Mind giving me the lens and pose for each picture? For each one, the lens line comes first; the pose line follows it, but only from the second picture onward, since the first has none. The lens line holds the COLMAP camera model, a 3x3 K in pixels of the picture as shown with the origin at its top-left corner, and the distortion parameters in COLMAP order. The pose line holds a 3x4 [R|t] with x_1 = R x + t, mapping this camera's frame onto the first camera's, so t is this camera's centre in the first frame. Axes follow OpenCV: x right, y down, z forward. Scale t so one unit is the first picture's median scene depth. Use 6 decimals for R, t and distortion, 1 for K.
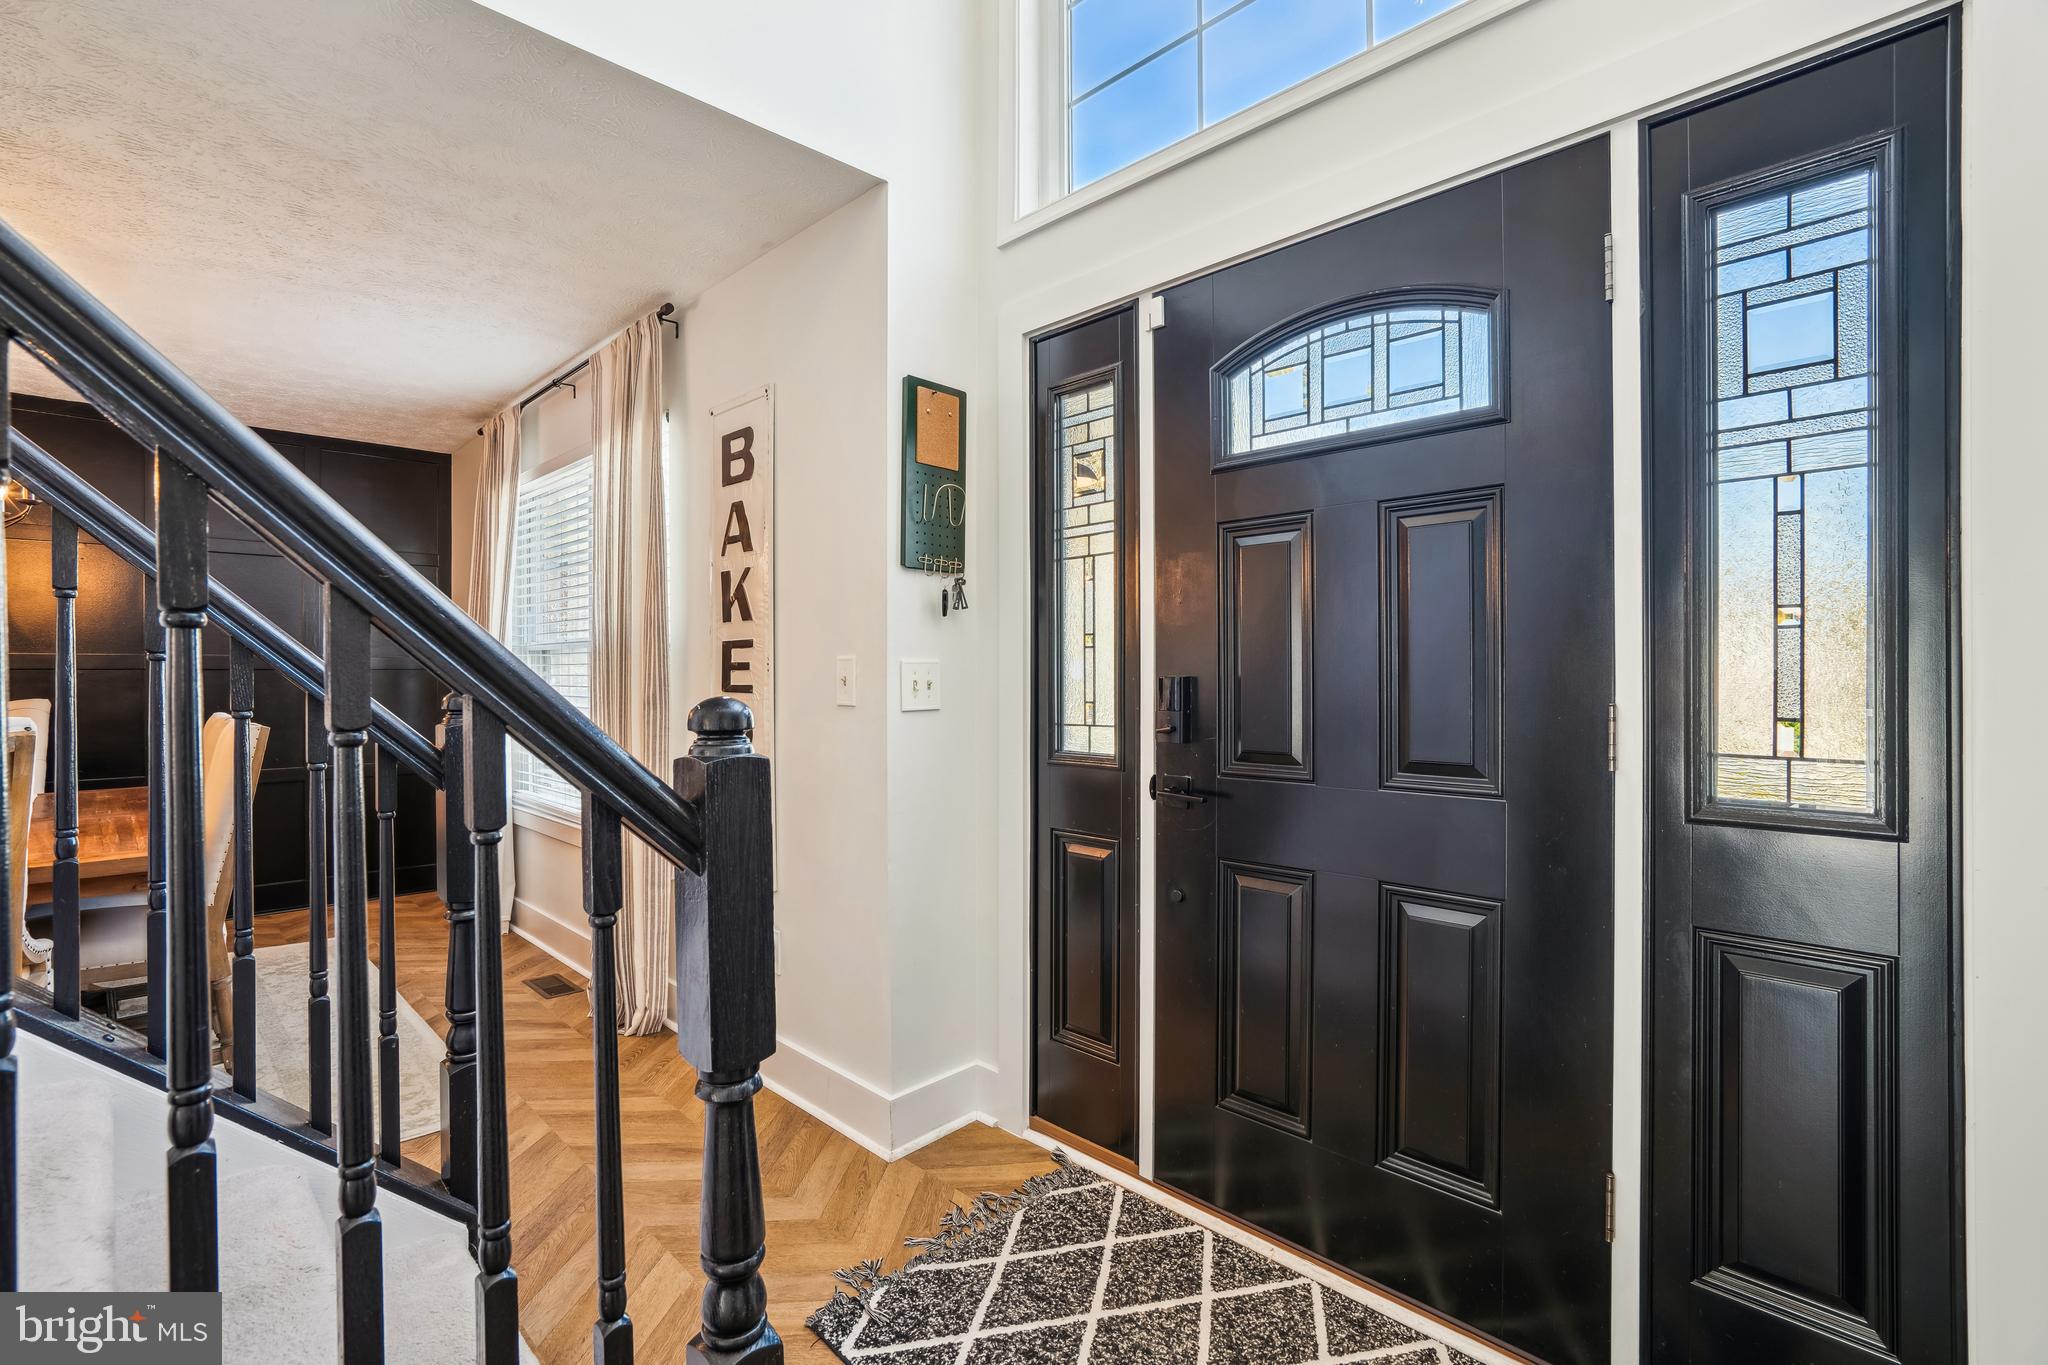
lens RADIAL K [[943.6, 0, 1011.8], [0, 943.6, 681.2], [0, 0, 1]] dist [-0.042300, 0.017520]
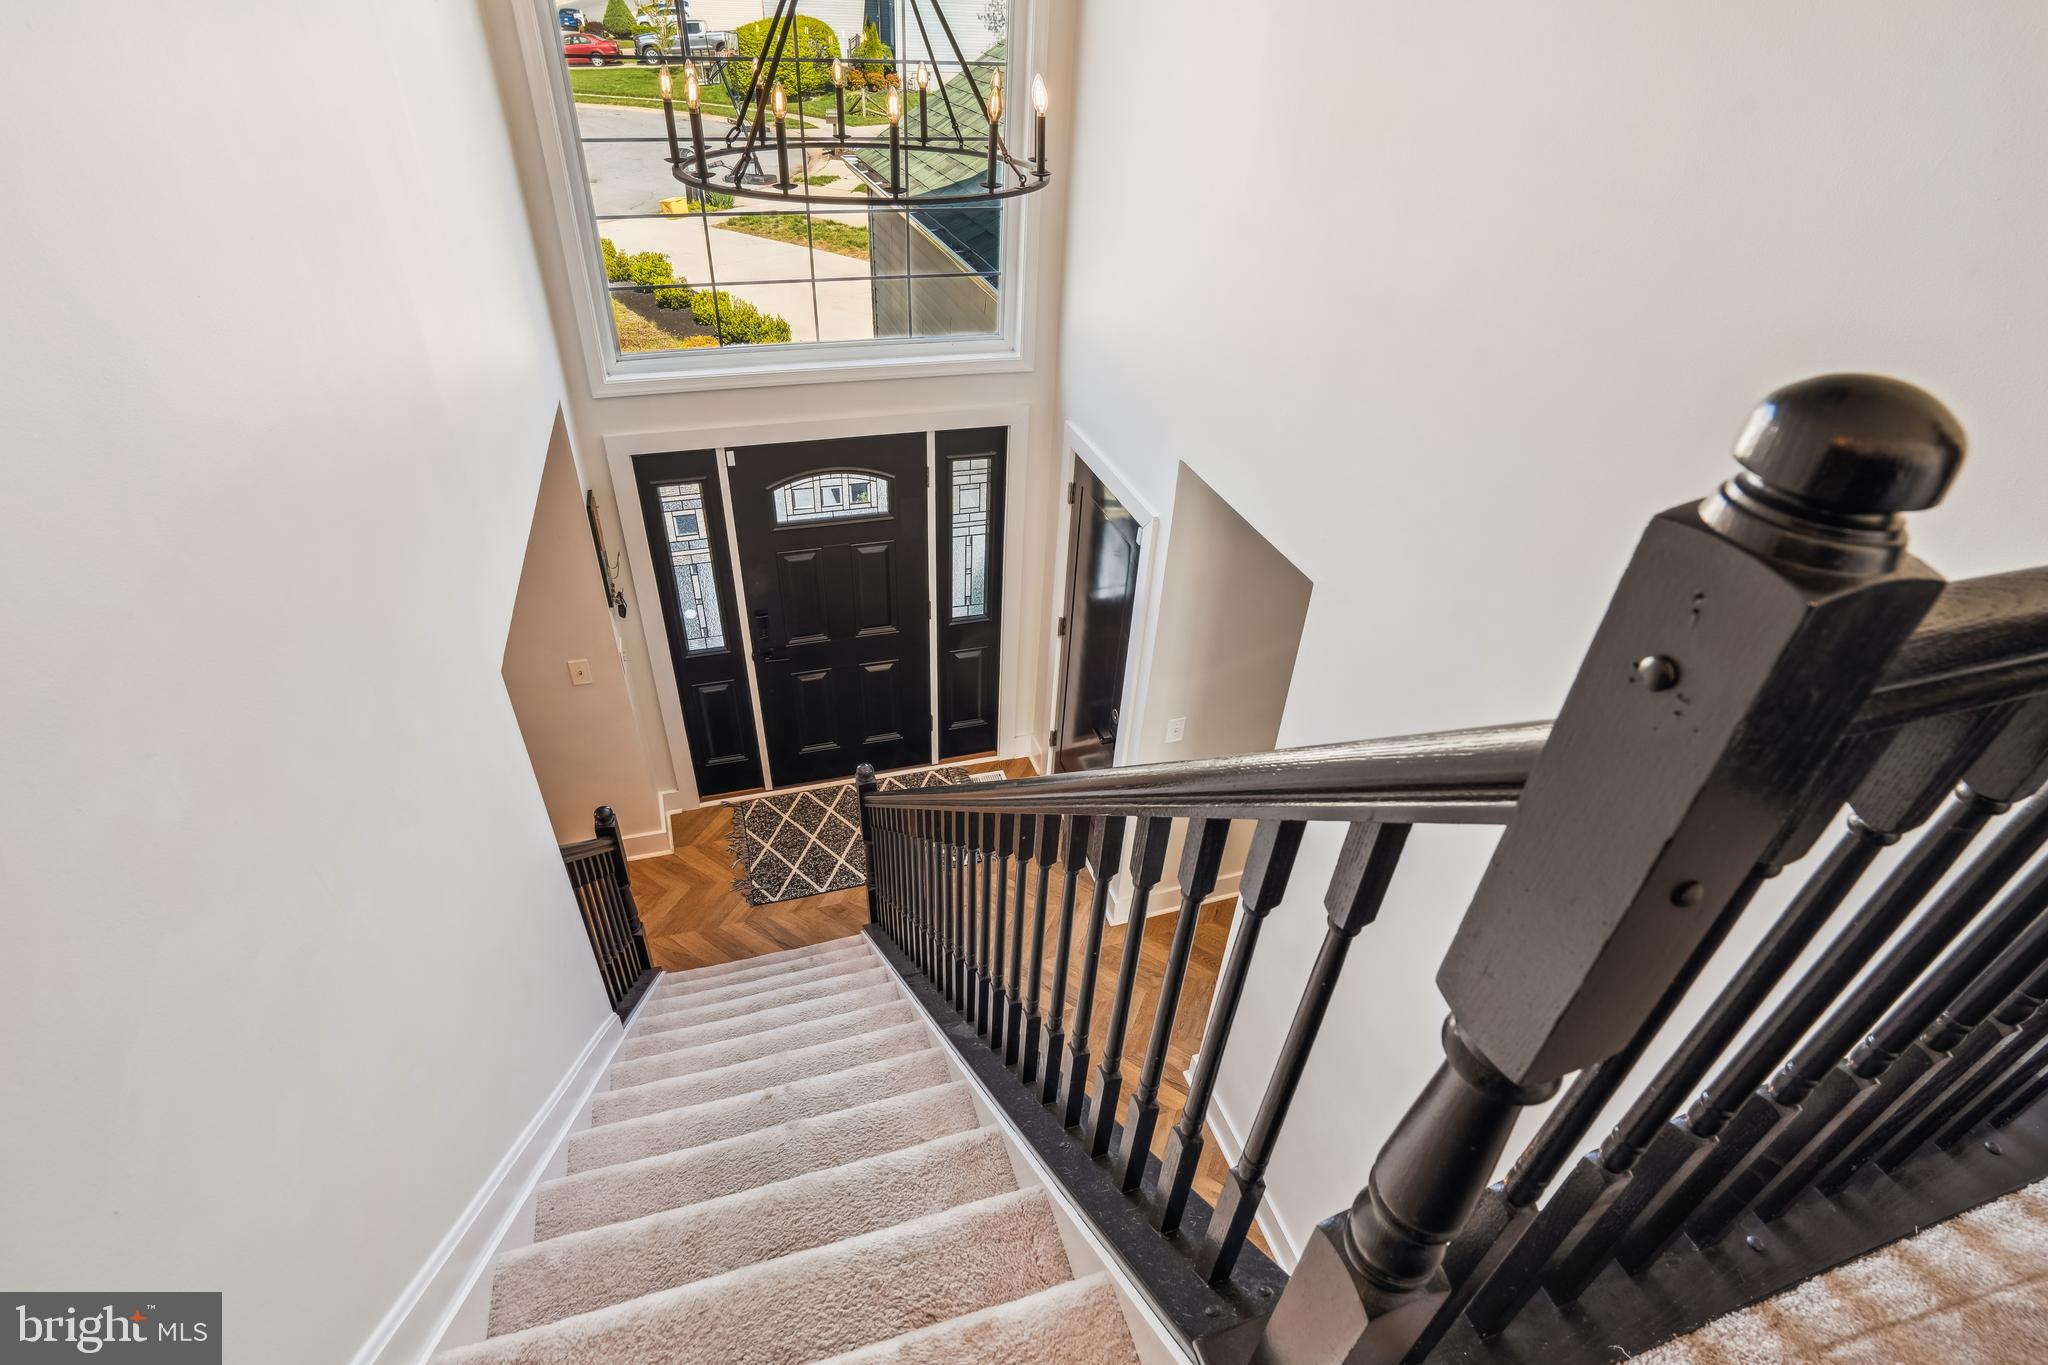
lens RADIAL K [[943.6, 0, 1020.3], [0, 943.6, 682.3], [0, 0, 1]] dist [-0.042300, 0.017520]
pose [[0.449680, -0.504912, 0.736784, -1.322530], [-0.041656, 0.812138, 0.581976, -1.240162], [-0.892218, -0.292395, 0.344169, -0.378084]]
